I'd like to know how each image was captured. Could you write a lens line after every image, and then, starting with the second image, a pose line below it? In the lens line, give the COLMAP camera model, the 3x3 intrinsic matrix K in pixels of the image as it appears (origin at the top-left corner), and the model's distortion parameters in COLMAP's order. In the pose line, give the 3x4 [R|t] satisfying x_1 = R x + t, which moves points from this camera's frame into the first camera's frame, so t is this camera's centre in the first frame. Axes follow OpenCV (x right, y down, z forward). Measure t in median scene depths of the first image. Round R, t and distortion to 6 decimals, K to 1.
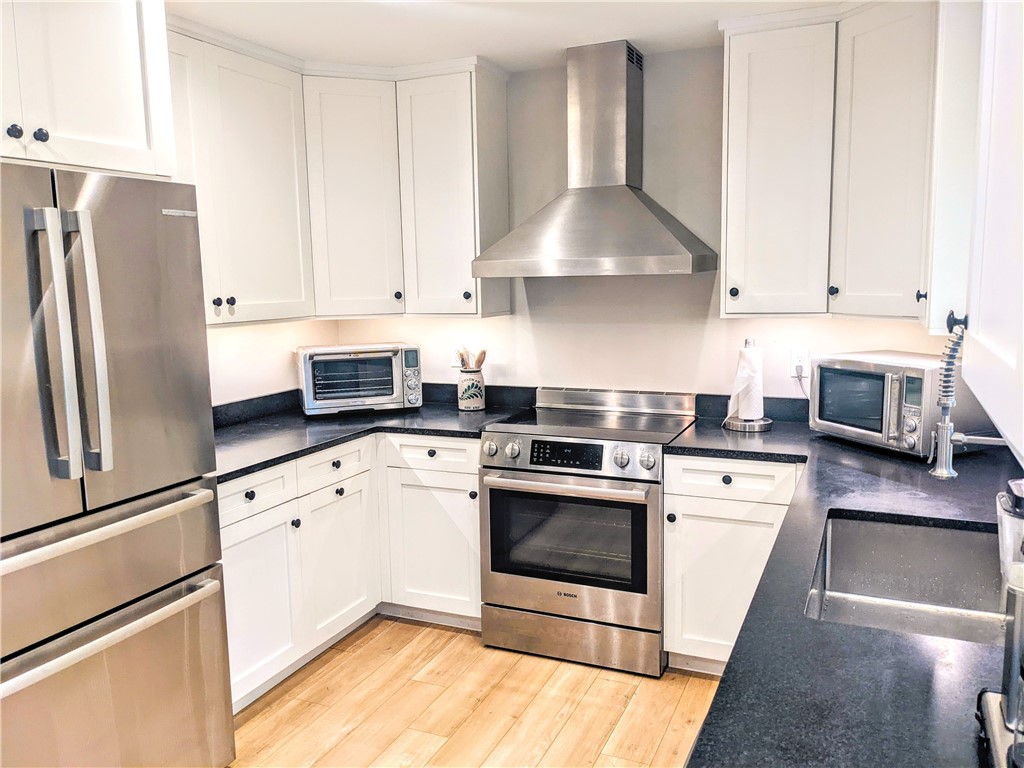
lens RADIAL K [[808.9, 0, 509.6], [0, 808.9, 380.5], [0, 0, 1]] dist [0.028504, -0.044298]
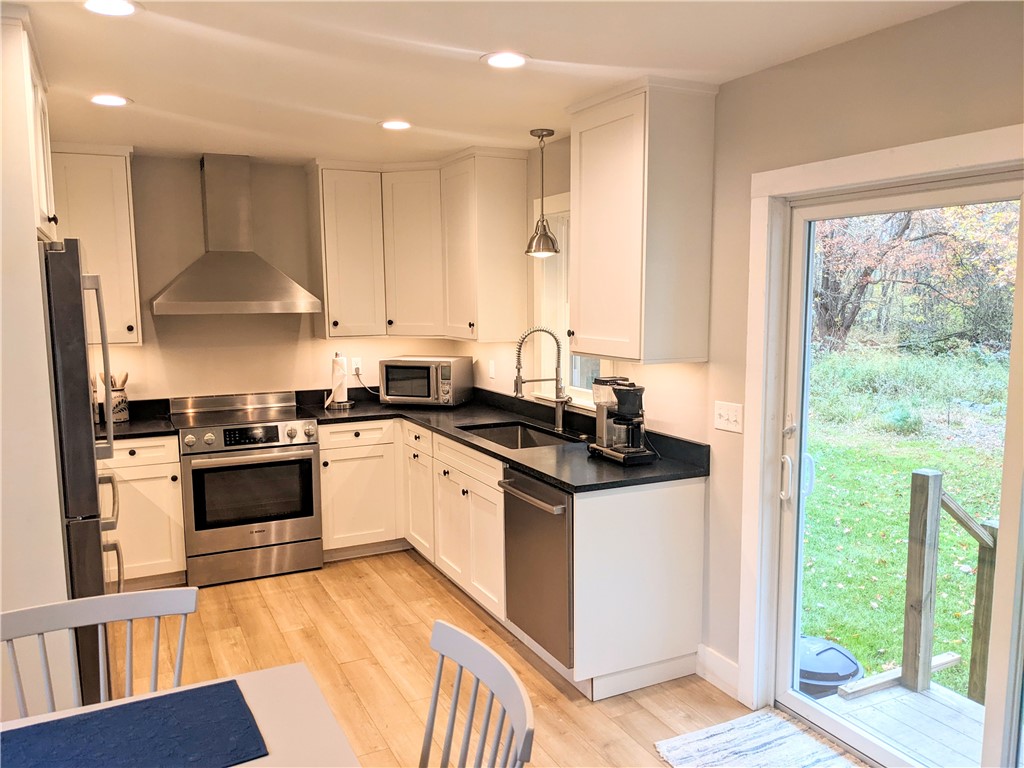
lens RADIAL K [[808.9, 0, 514.5], [0, 808.9, 387.9], [0, 0, 1]] dist [0.028504, -0.044298]
pose [[0.634217, -0.076300, 0.769381, -0.759348], [0.093971, 0.995348, 0.021247, 0.019089], [-0.767423, 0.058825, 0.638437, -0.314216]]
